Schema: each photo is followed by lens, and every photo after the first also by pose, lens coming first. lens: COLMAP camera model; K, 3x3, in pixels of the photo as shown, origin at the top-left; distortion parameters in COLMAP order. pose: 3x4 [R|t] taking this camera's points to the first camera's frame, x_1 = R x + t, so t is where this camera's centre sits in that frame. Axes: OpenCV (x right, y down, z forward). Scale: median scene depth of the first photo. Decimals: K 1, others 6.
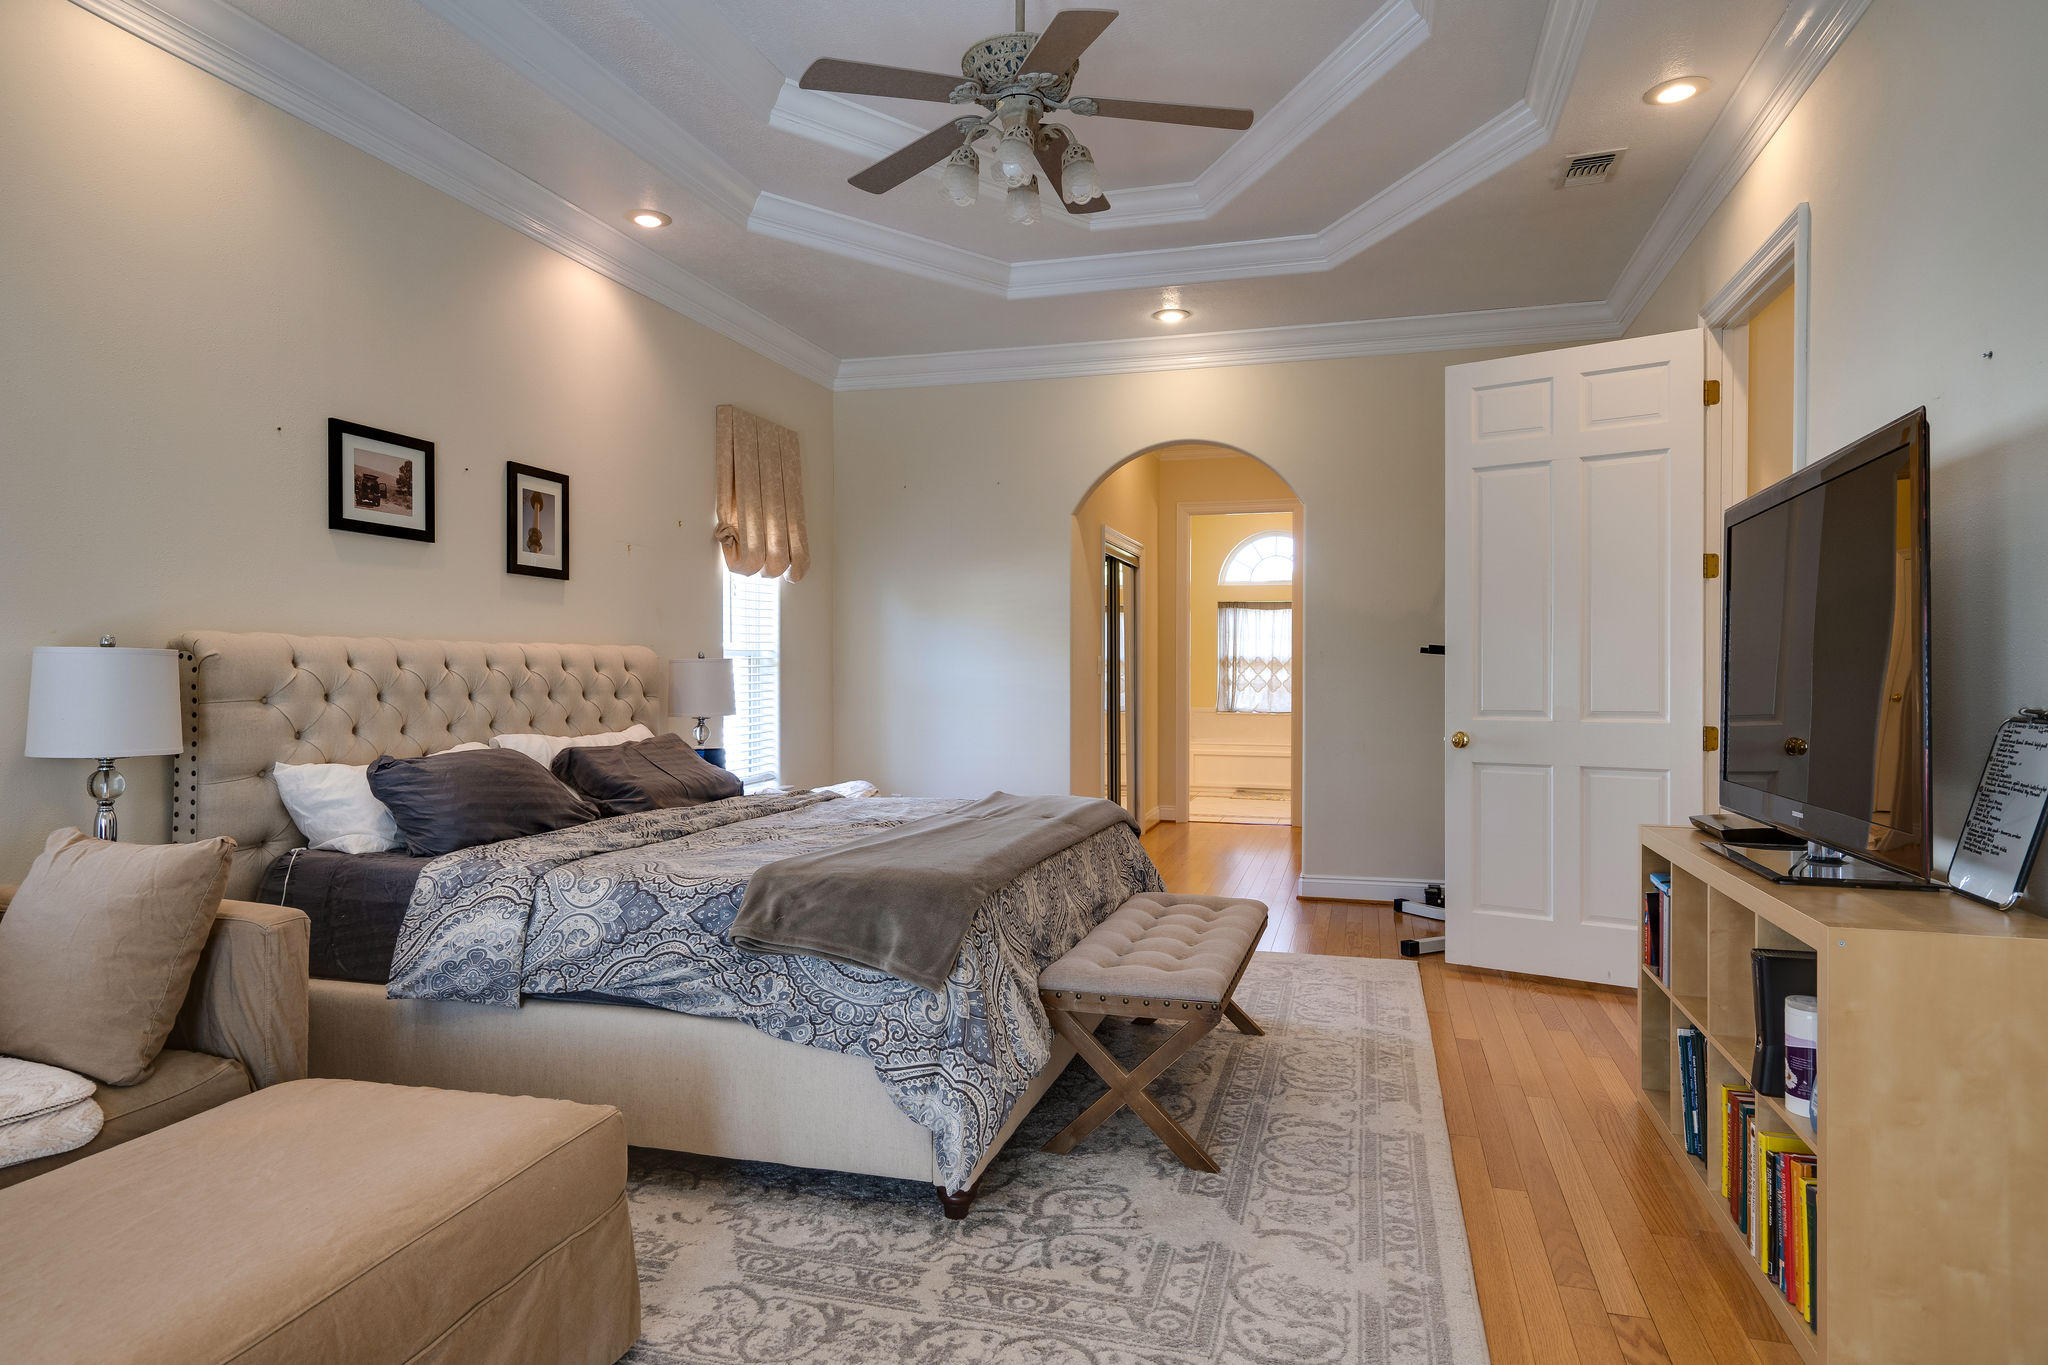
lens RADIAL K [[1189.3, 0, 1024.0], [0, 1189.3, 682.5], [0, 0, 1]] dist [-0.002127, -0.000390]
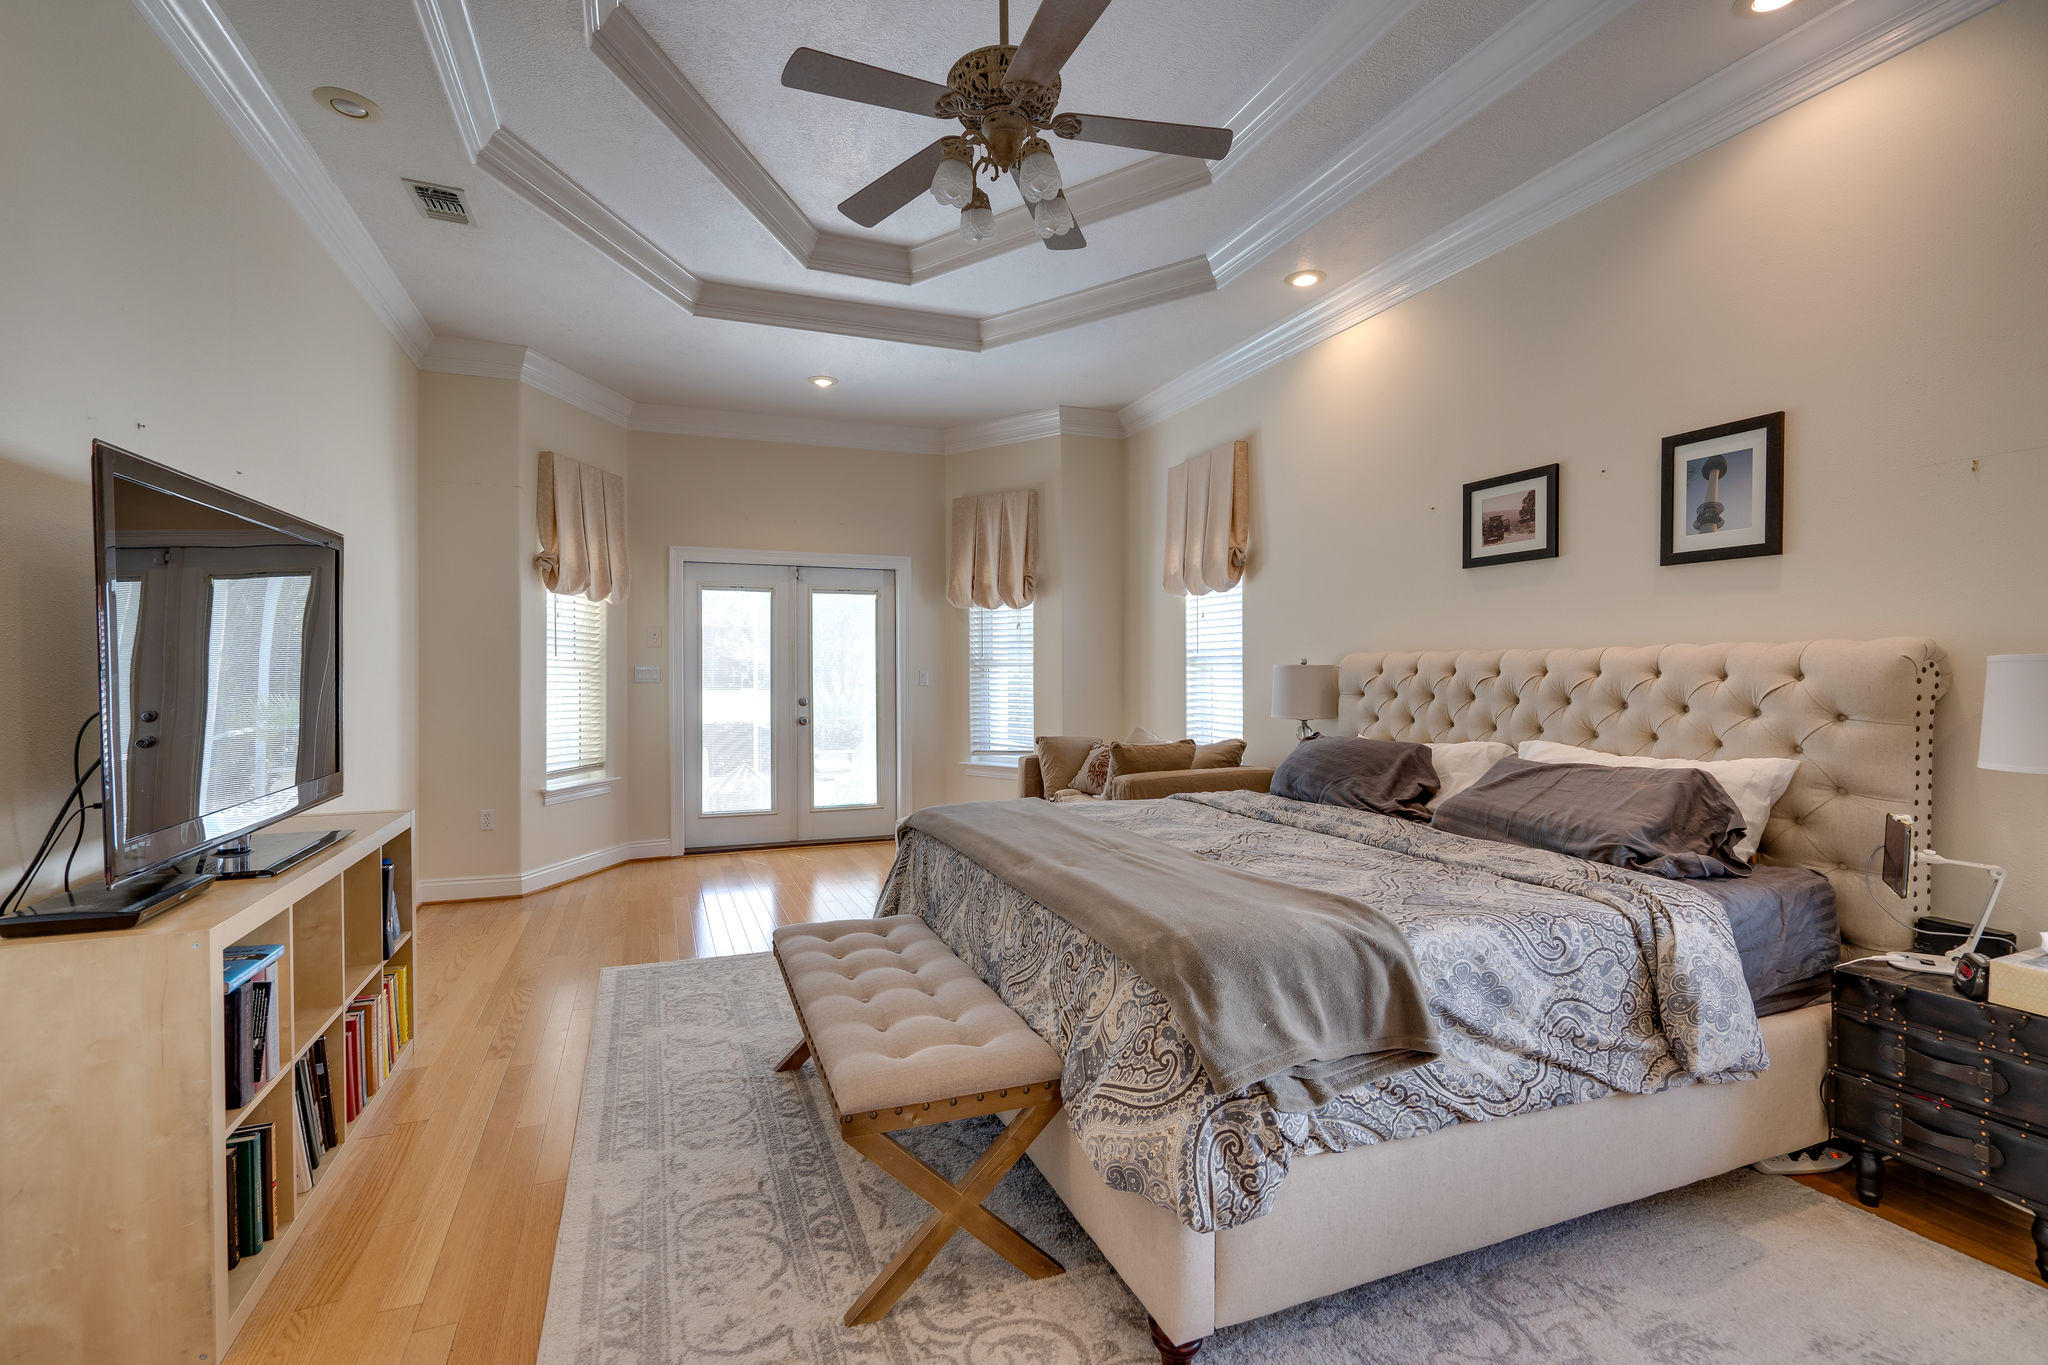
lens RADIAL K [[924.5, 0, 1024.0], [0, 924.5, 682.5], [0, 0, 1]] dist [-0.000185, -0.000027]
pose [[-0.790043, 0.007472, -0.613006, 0.405803], [-0.005629, 0.999795, 0.019442, -0.018395], [0.613025, 0.018811, -0.789839, 1.409031]]
